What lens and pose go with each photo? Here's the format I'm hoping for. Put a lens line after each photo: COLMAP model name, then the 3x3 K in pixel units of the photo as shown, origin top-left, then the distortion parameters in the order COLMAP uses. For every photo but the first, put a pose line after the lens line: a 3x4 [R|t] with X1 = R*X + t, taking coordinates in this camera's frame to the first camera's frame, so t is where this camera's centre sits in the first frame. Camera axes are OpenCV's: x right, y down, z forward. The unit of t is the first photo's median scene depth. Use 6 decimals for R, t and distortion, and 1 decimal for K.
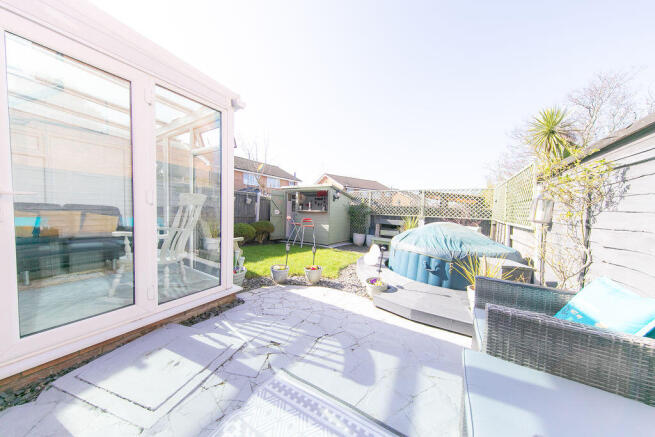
lens RADIAL K [[200.2, 0, 327.5], [0, 200.2, 218.5], [0, 0, 1]] dist [0.001099, -0.000118]
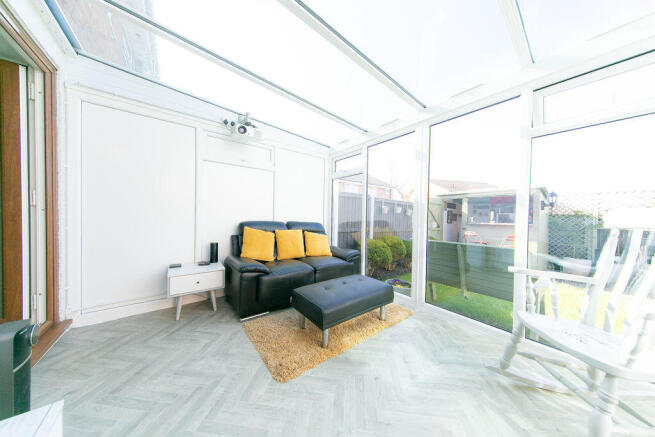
lens RADIAL K [[200.2, 0, 327.5], [0, 200.2, 218.5], [0, 0, 1]] dist [0.001099, -0.000118]
pose [[0.937052, -0.010530, -0.349030, -0.868640], [-0.005174, 0.999017, -0.044029, -0.048260], [0.349151, 0.043063, 0.936077, 0.241045]]
